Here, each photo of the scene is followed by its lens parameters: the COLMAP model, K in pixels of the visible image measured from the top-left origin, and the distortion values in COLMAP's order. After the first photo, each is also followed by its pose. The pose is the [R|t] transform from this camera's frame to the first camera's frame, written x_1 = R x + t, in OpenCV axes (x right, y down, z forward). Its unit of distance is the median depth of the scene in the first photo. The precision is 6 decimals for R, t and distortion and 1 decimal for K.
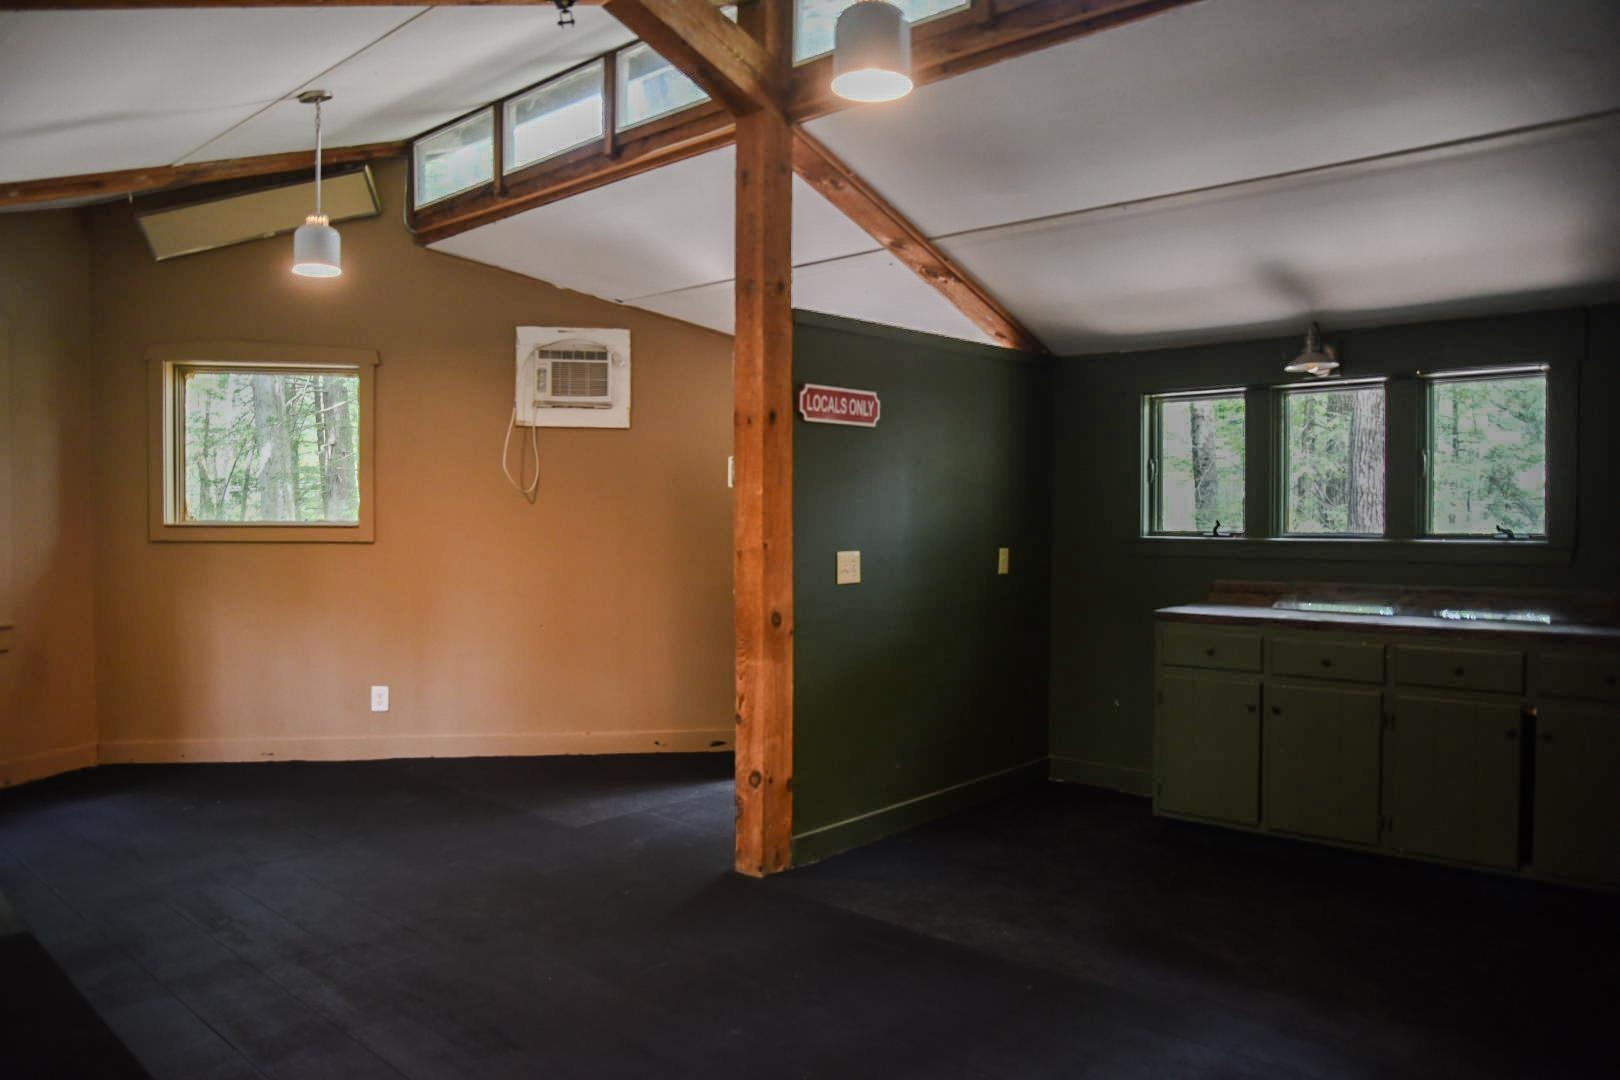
lens RADIAL K [[1119.0, 0, 827.2], [0, 1119.0, 545.8], [0, 0, 1]] dist [-0.084518, 0.034854]
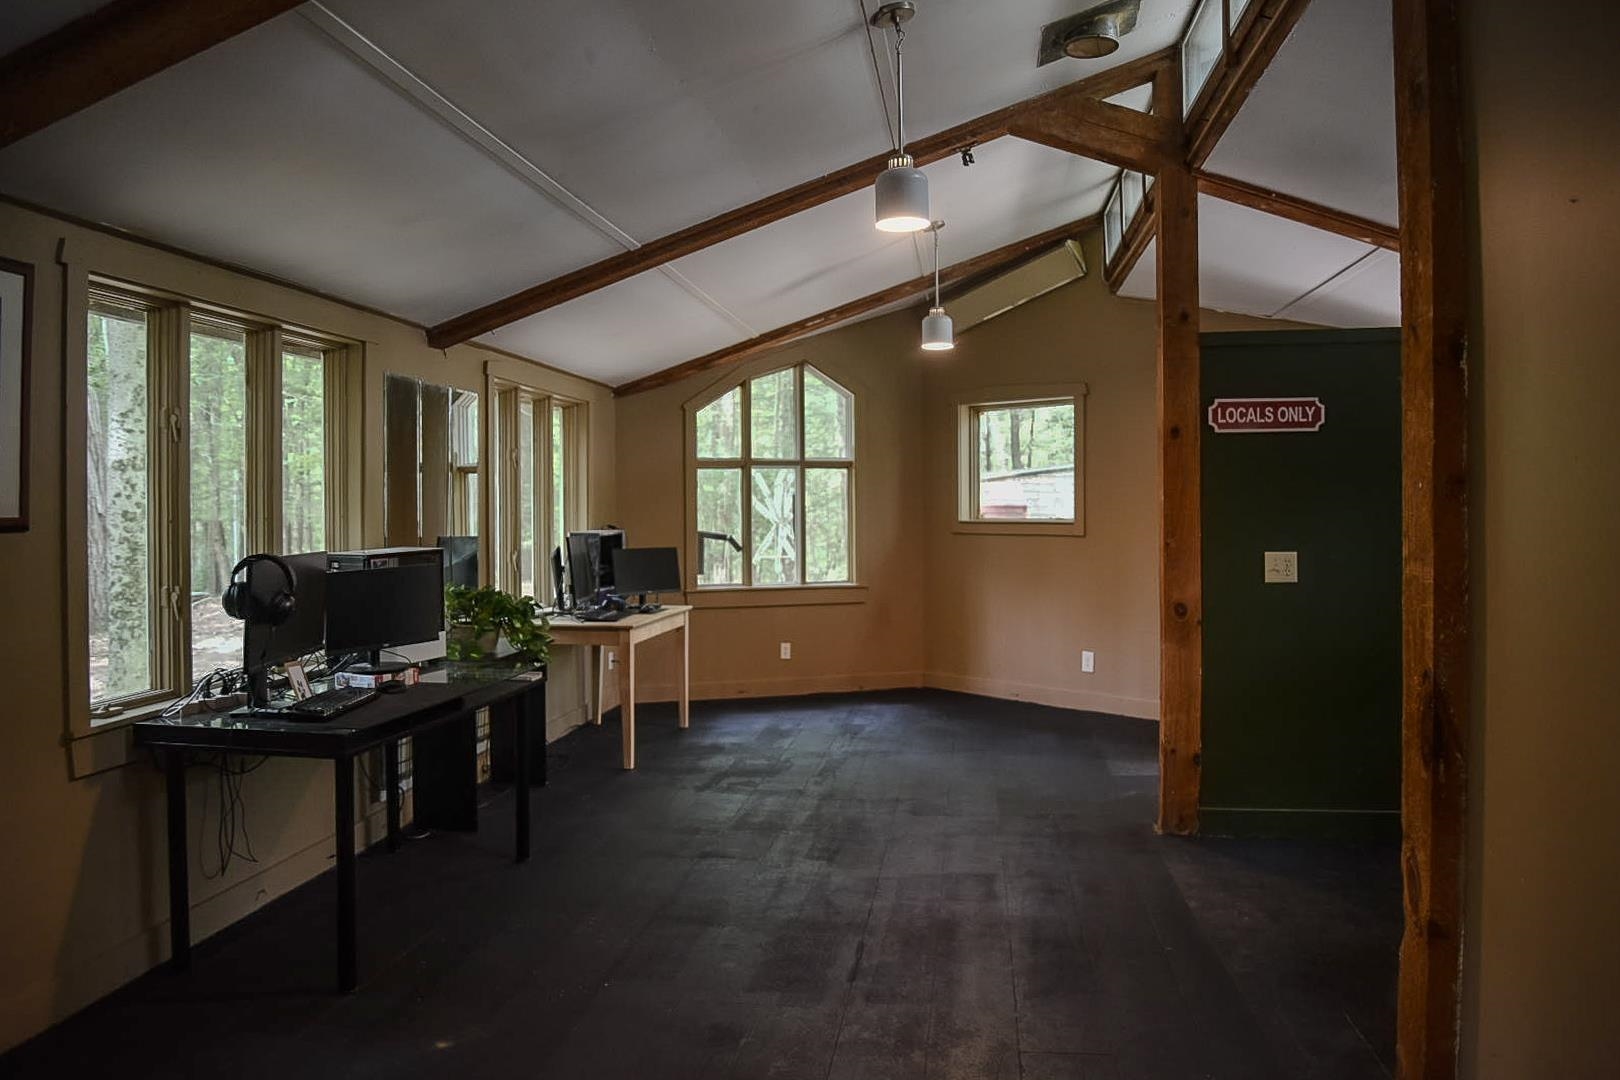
lens RADIAL K [[1124.6, 0, 807.9], [0, 1124.6, 507.0], [0, 0, 1]] dist [-0.092274, 0.039197]
pose [[0.542740, -0.005877, -0.839880, 0.682024], [-0.016603, 0.999705, -0.017724, -0.011926], [0.839736, 0.023564, 0.542483, 0.065585]]
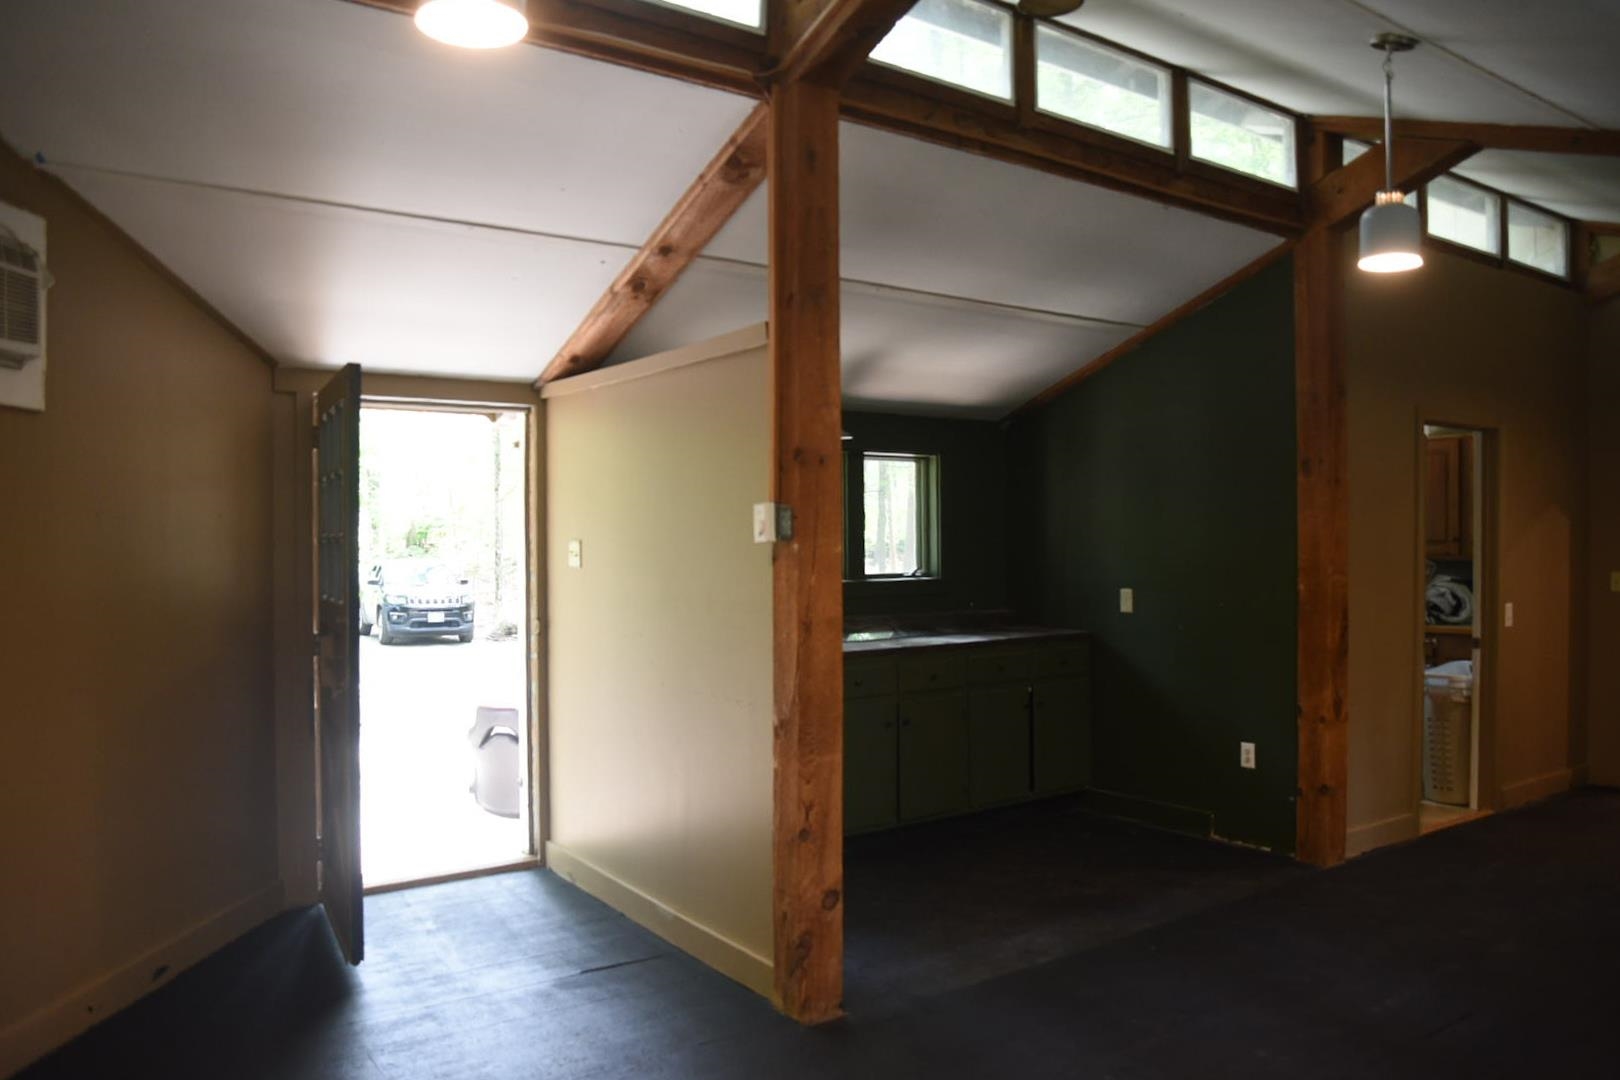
lens RADIAL K [[1160.6, 0, 817.7], [0, 1160.6, 555.9], [0, 0, 1]] dist [-0.084239, 0.037646]
pose [[0.236348, -0.013177, 0.971579, -0.862551], [0.030964, 0.999502, 0.006024, -0.046868], [-0.971175, 0.028661, 0.236639, 0.783358]]
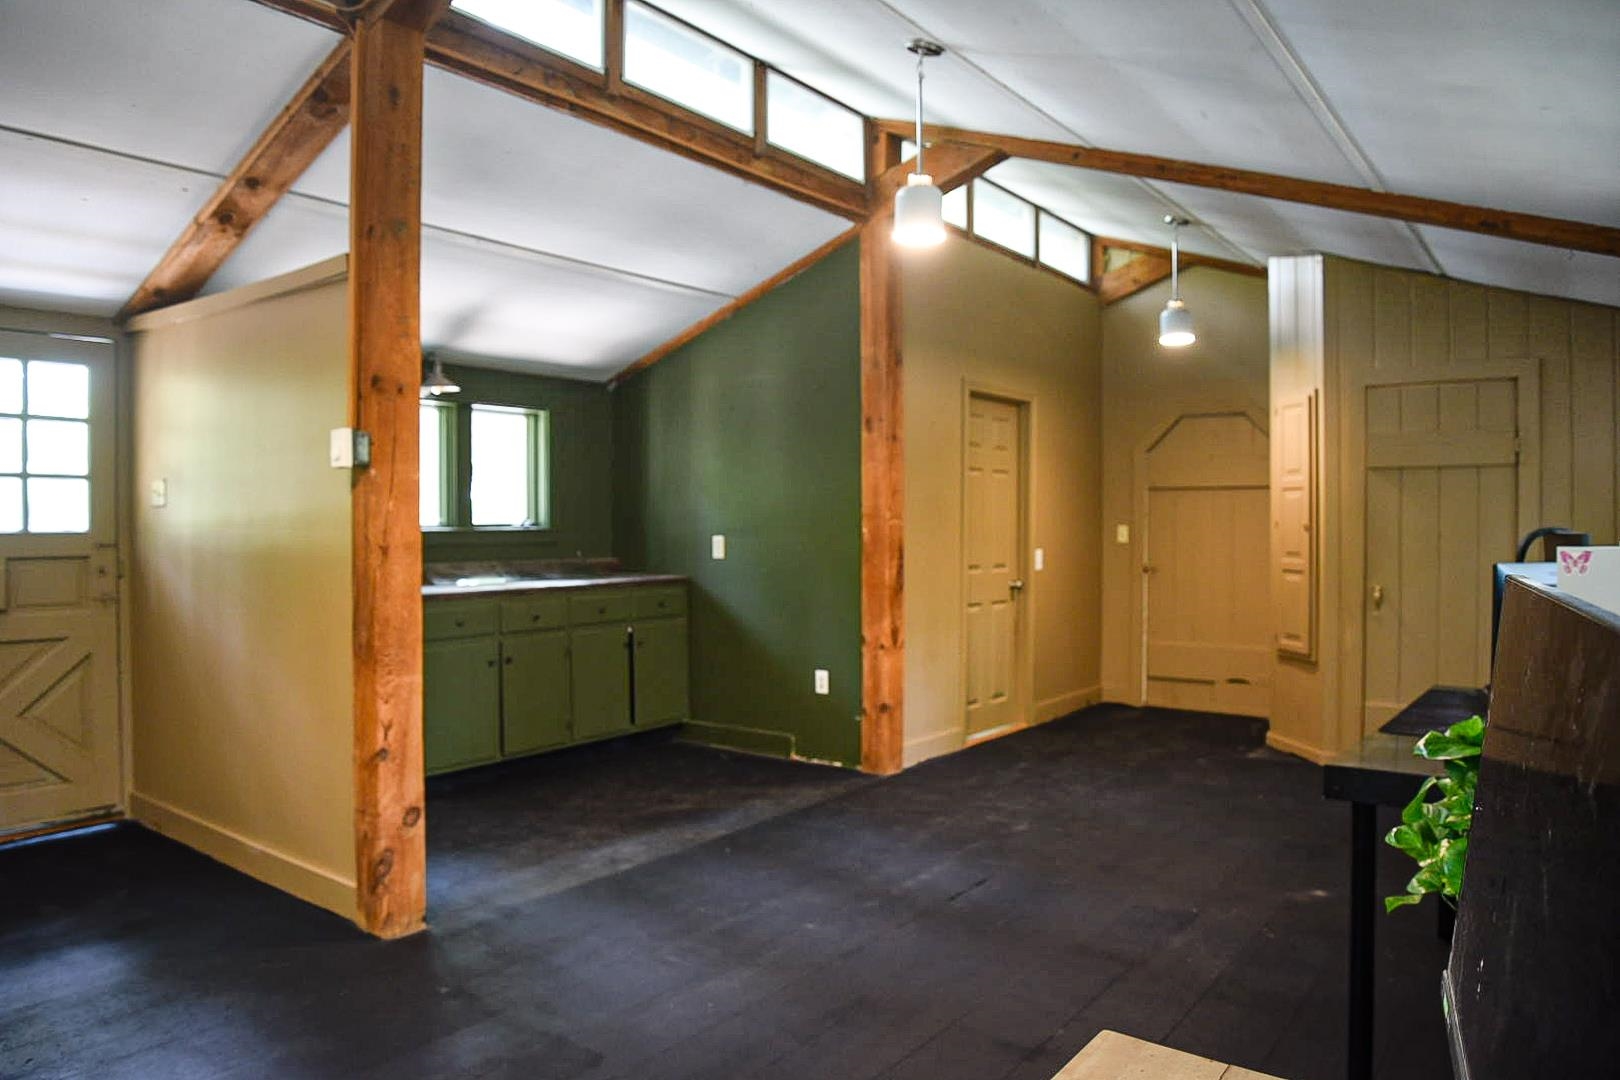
lens RADIAL K [[1089.5, 0, 810.0], [0, 1089.5, 540.0], [0, 0, 1]] dist [-0.095397, 0.031182]
pose [[-0.072607, -0.018445, 0.997190, -0.867128], [0.024772, 0.999487, 0.020291, -0.008309], [-0.997053, 0.026176, -0.072113, 0.734963]]
